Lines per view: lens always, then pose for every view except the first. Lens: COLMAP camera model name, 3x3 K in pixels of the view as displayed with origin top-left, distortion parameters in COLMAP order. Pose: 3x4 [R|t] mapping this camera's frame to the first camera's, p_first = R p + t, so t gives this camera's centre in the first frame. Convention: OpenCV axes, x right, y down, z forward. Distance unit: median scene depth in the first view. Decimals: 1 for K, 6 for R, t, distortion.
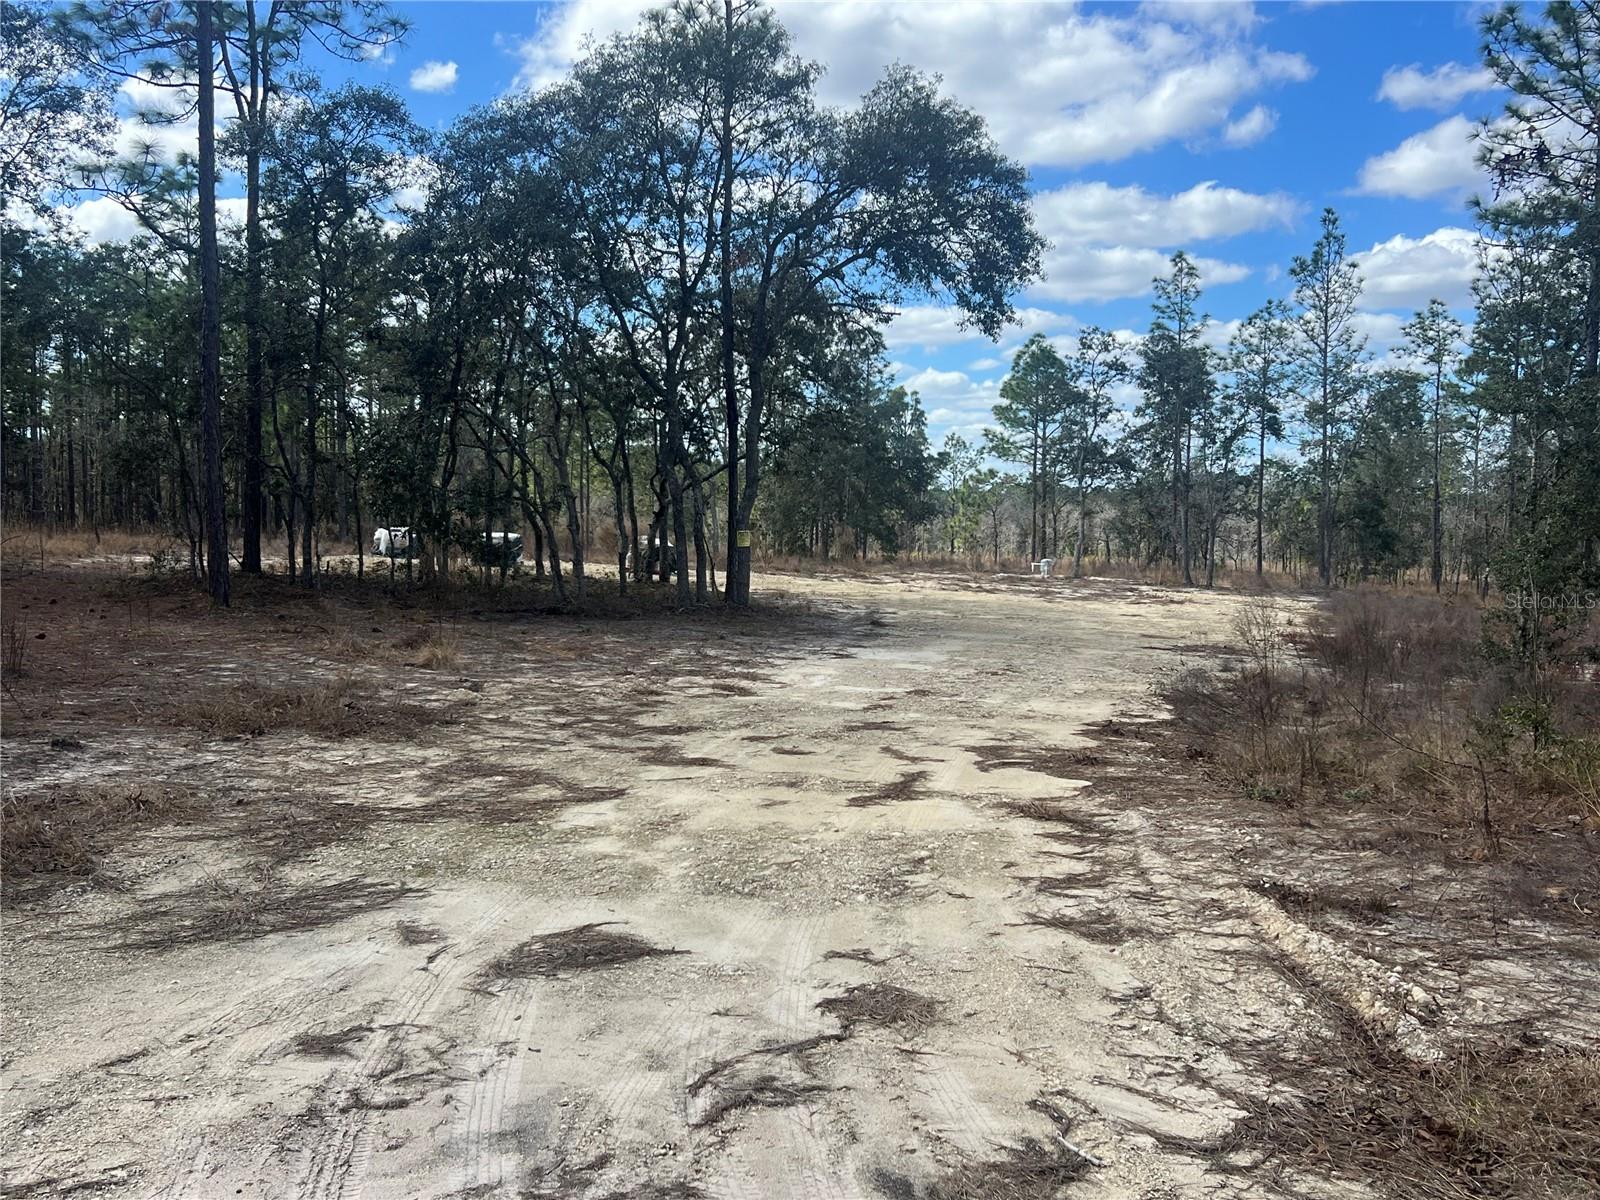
lens RADIAL K [[1579.8, 0, 794.6], [0, 1579.8, 594.6], [0, 0, 1]] dist [0.130705, -0.226811]
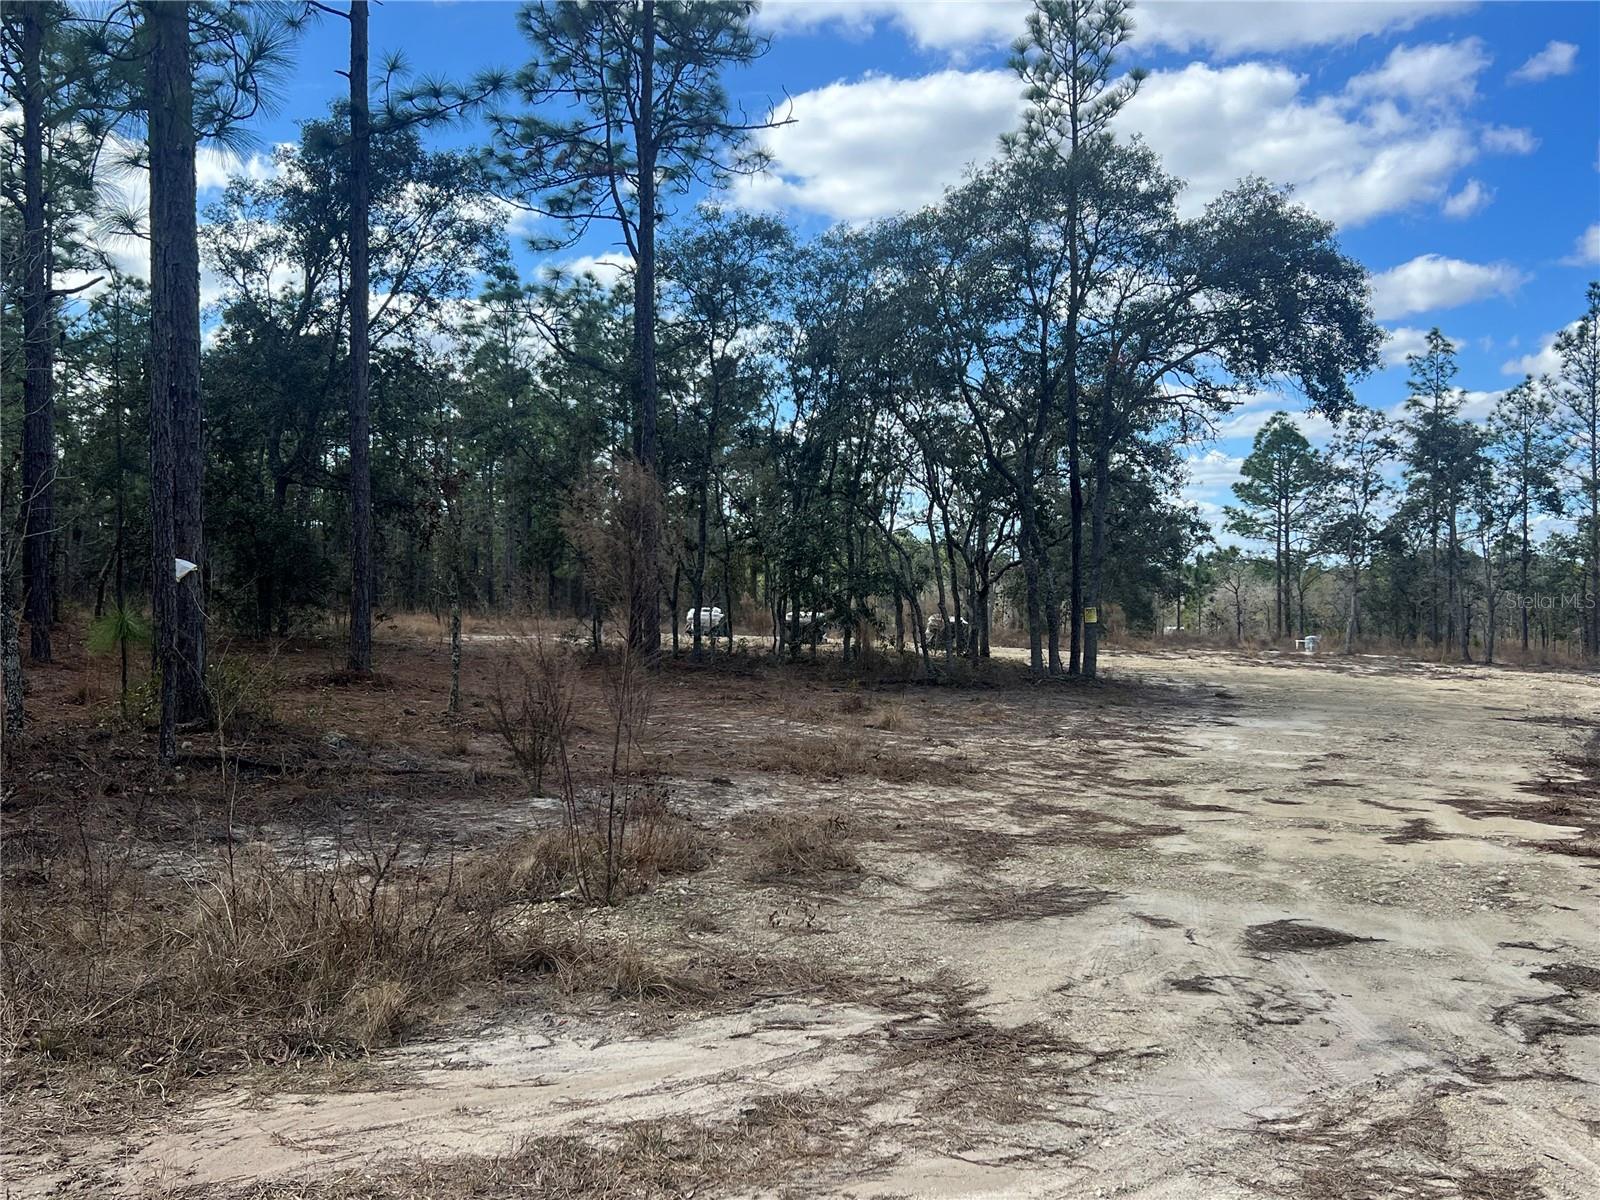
lens RADIAL K [[1588.8, 0, 812.4], [0, 1588.8, 601.7], [0, 0, 1]] dist [0.038967, 0.002241]
pose [[0.993751, -0.005437, -0.111487, -0.044182], [0.000337, 0.998954, -0.045717, 0.001904], [0.111619, 0.045394, 0.992714, -0.037016]]
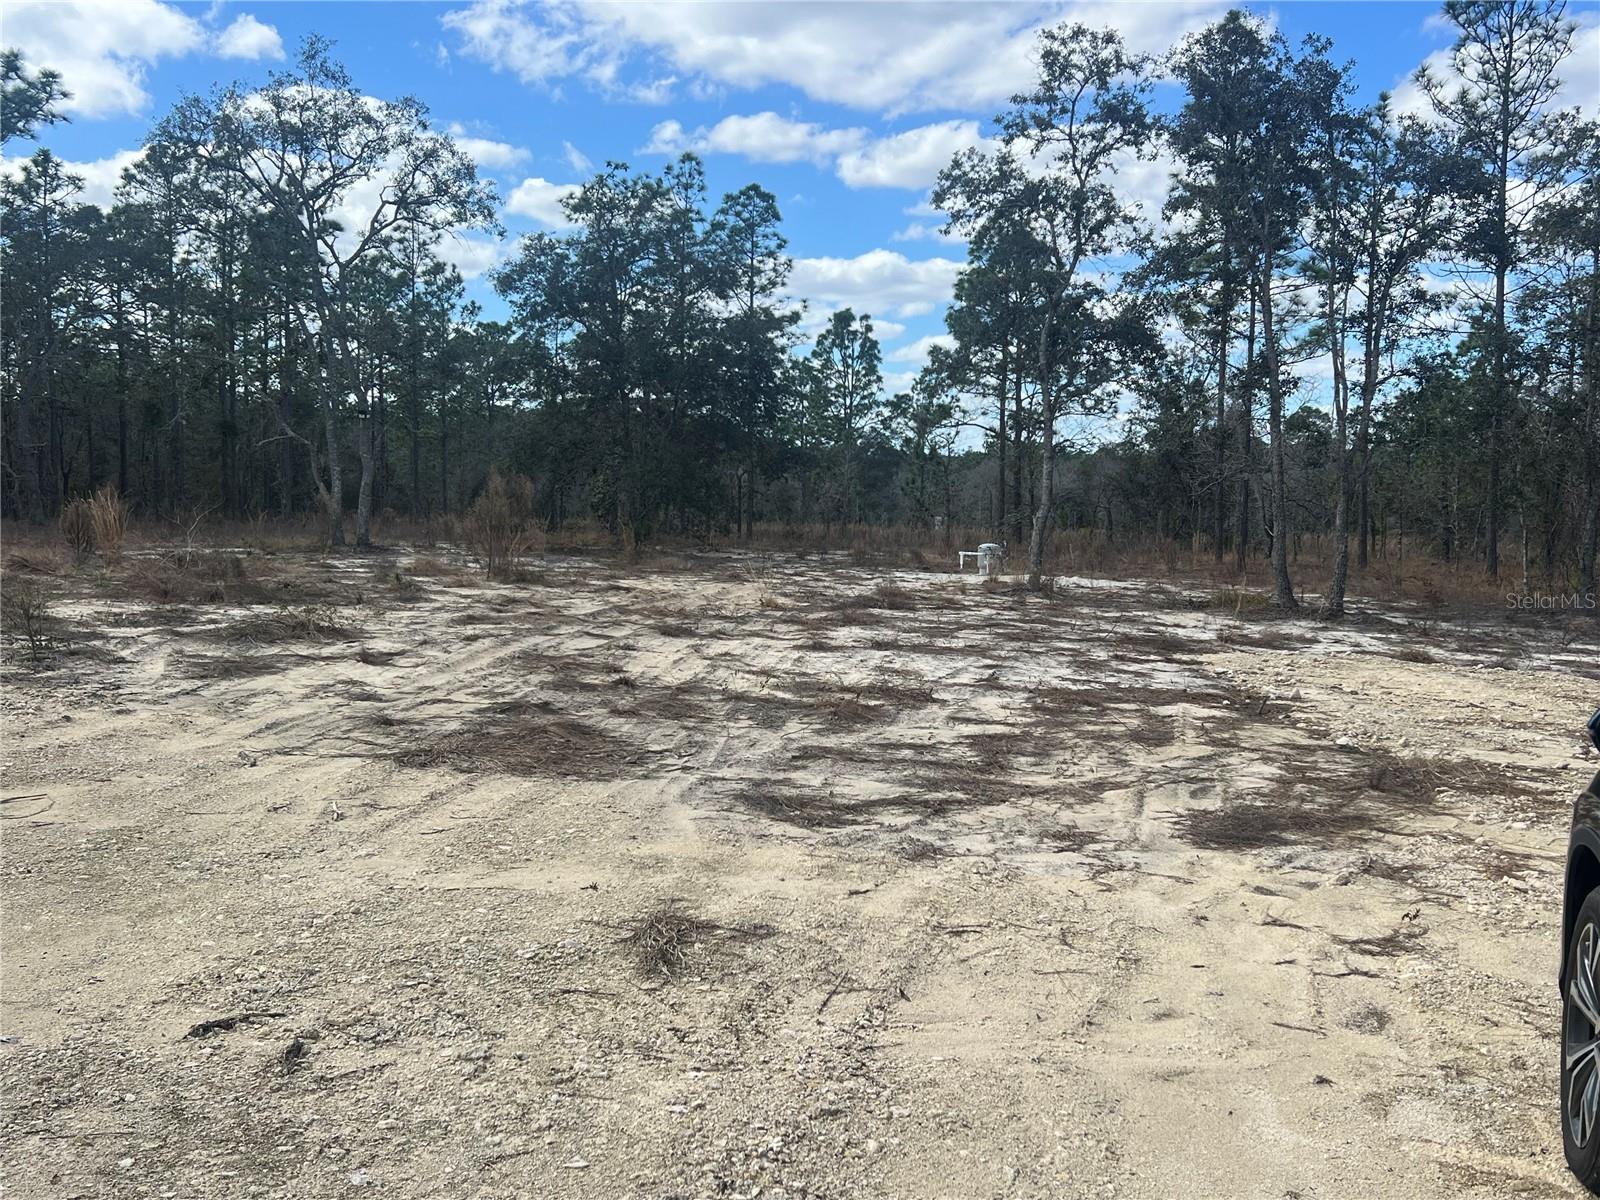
lens RADIAL K [[1580.8, 0, 774.5], [0, 1580.8, 606.7], [0, 0, 1]] dist [0.141173, -0.207421]
pose [[0.999859, 0.000662, -0.016754, 0.104552], [-0.000250, 0.999698, 0.024578, -0.013816], [0.016765, -0.024570, 0.999558, 0.508689]]
